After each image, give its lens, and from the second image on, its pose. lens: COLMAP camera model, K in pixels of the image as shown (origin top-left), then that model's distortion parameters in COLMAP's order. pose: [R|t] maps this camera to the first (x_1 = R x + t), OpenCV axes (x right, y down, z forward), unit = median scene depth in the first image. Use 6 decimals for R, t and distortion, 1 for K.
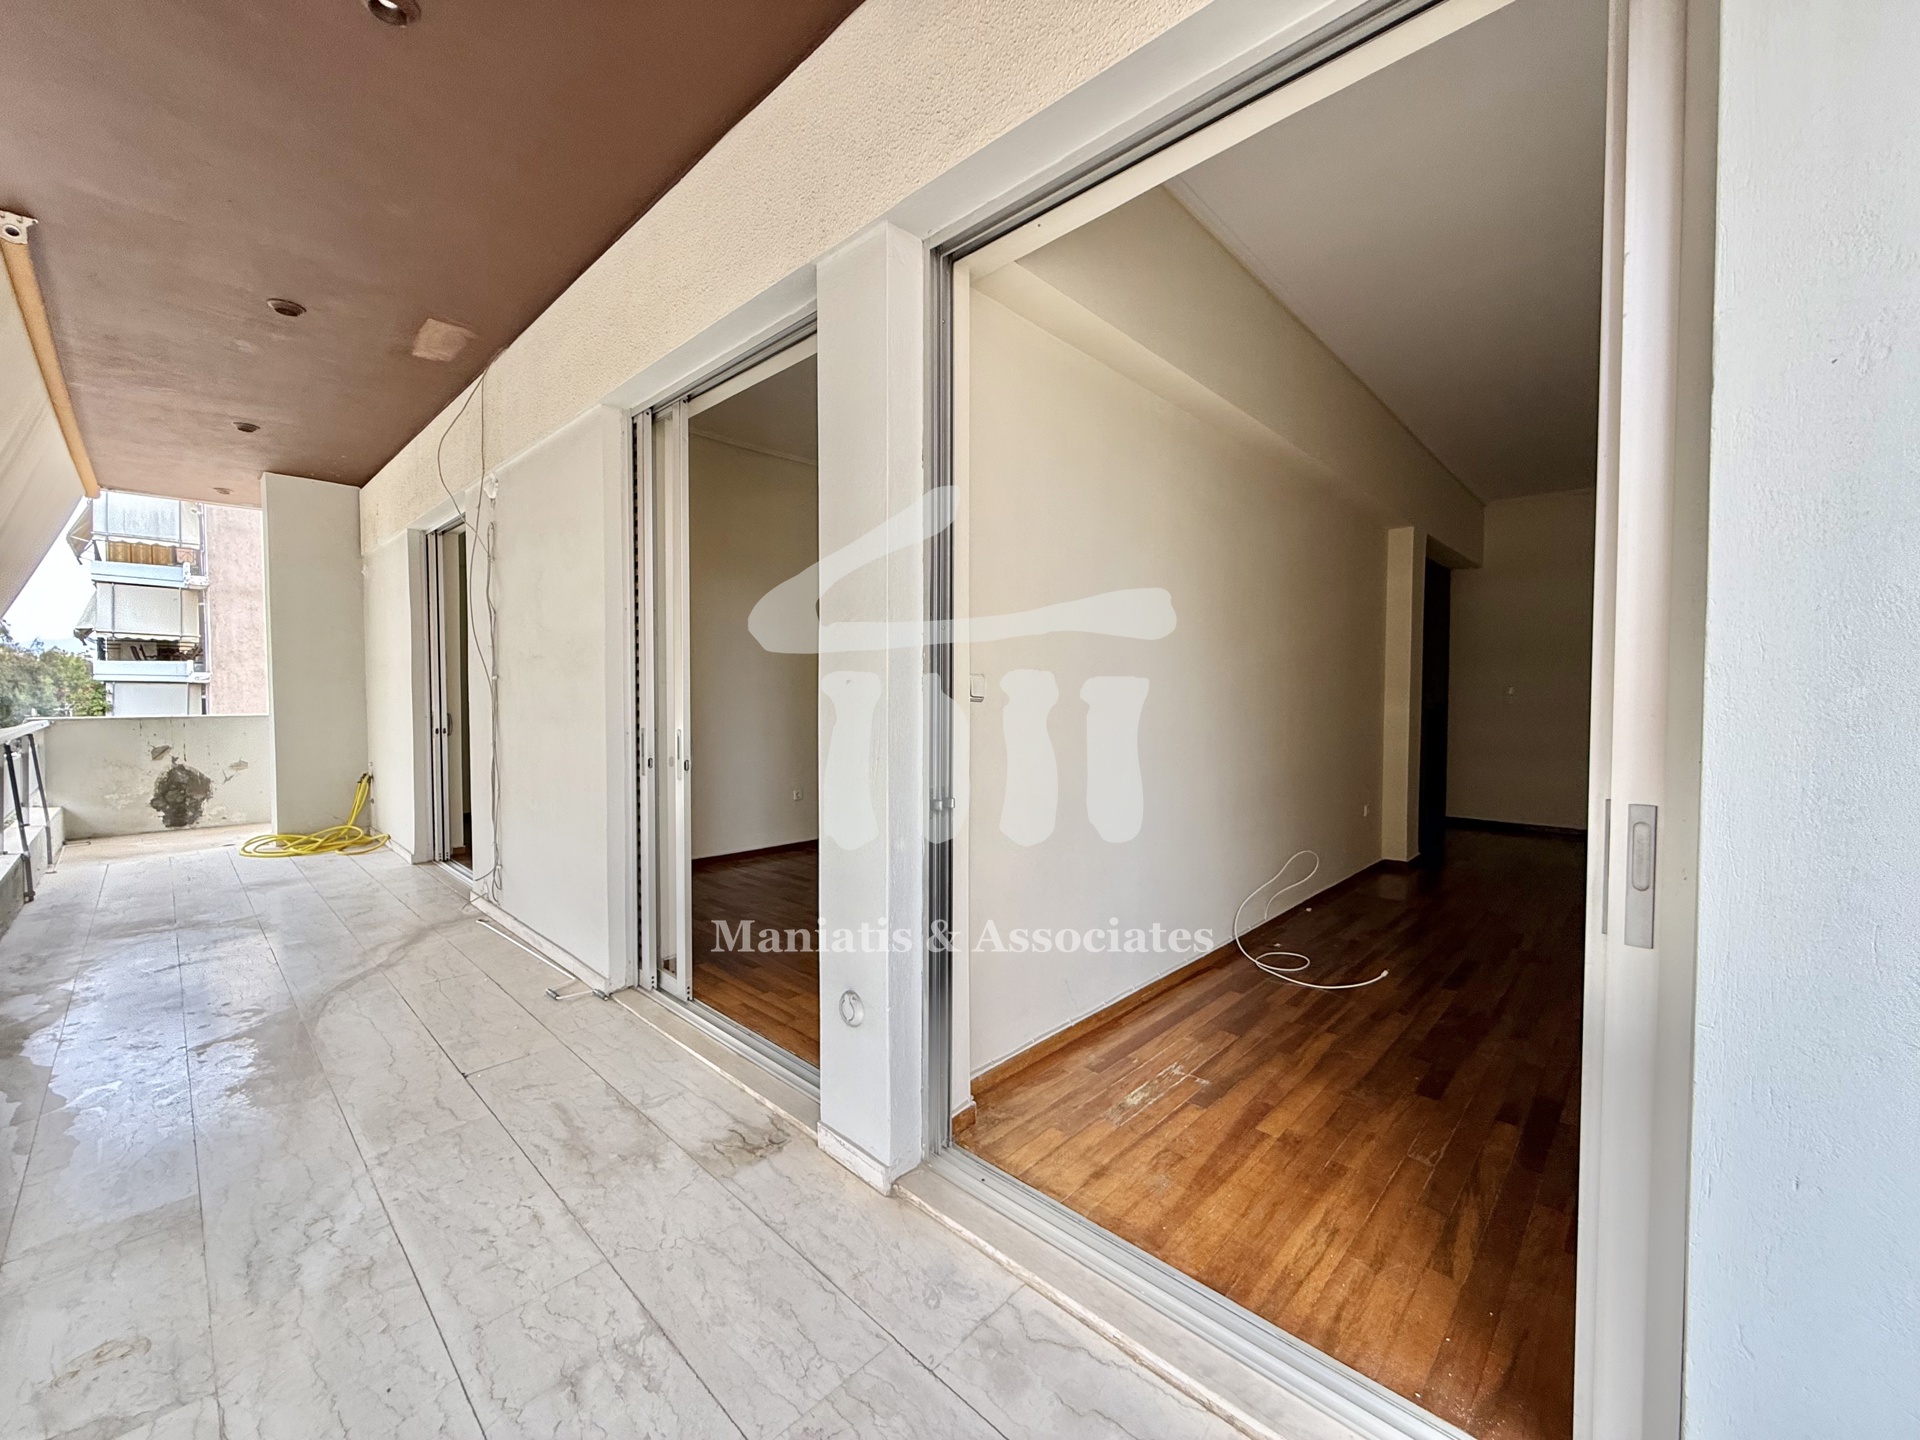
lens RADIAL K [[764.2, 0, 954.1], [0, 764.2, 715.3], [0, 0, 1]] dist [-0.002987, 0.000805]
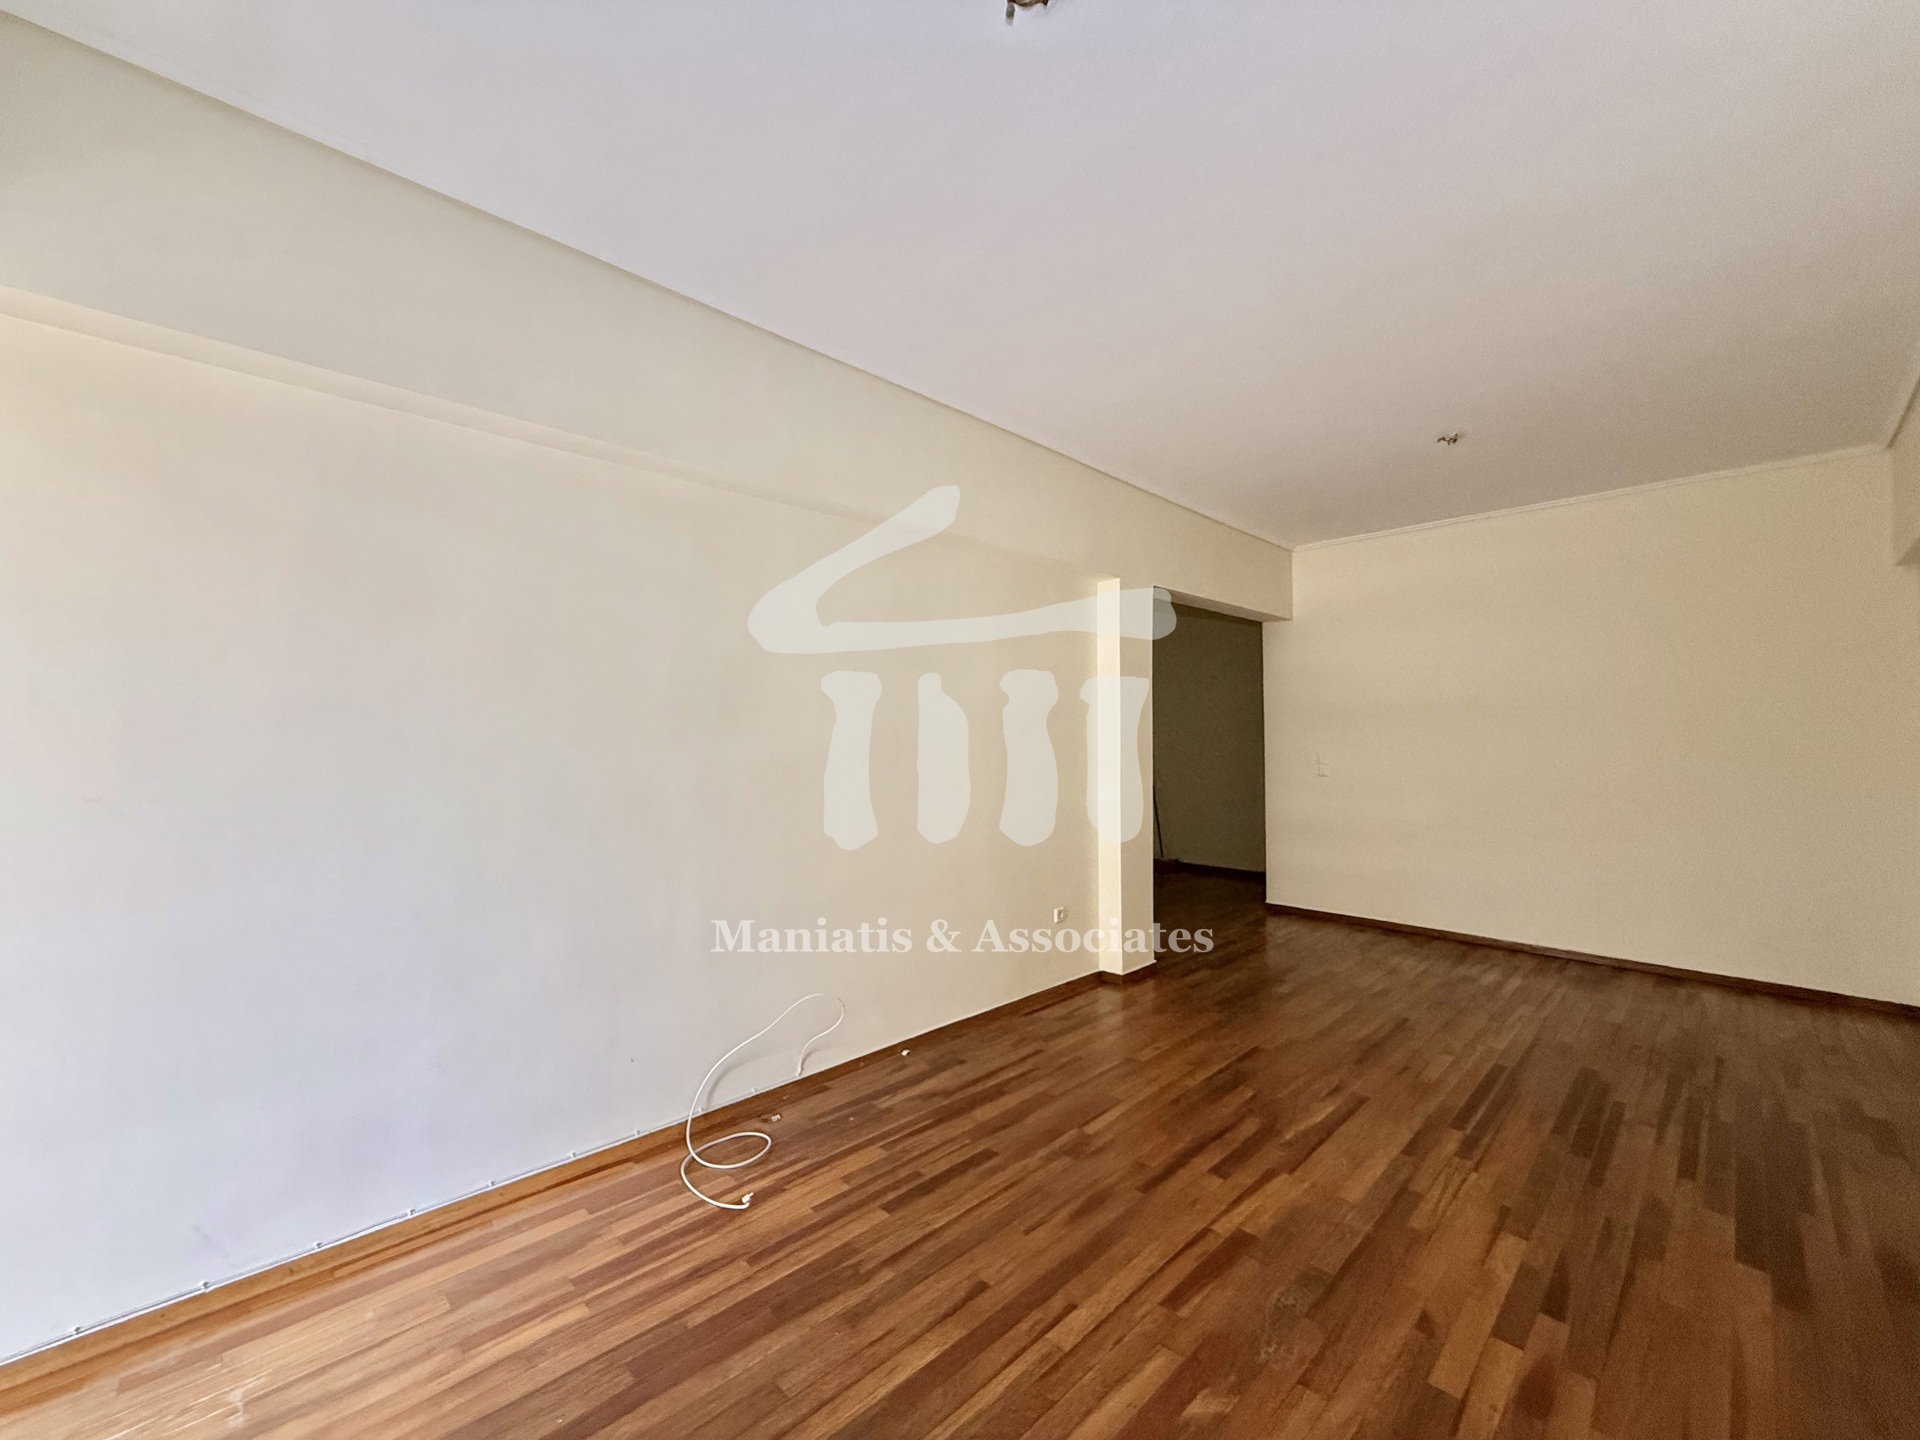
lens RADIAL K [[764.2, 0, 955.2], [0, 764.2, 725.0], [0, 0, 1]] dist [-0.002987, 0.000805]
pose [[0.999543, -0.001838, -0.030173, 0.795930], [0.000464, 0.998966, -0.045463, -0.080121], [0.030225, 0.045428, 0.998510, 0.264640]]
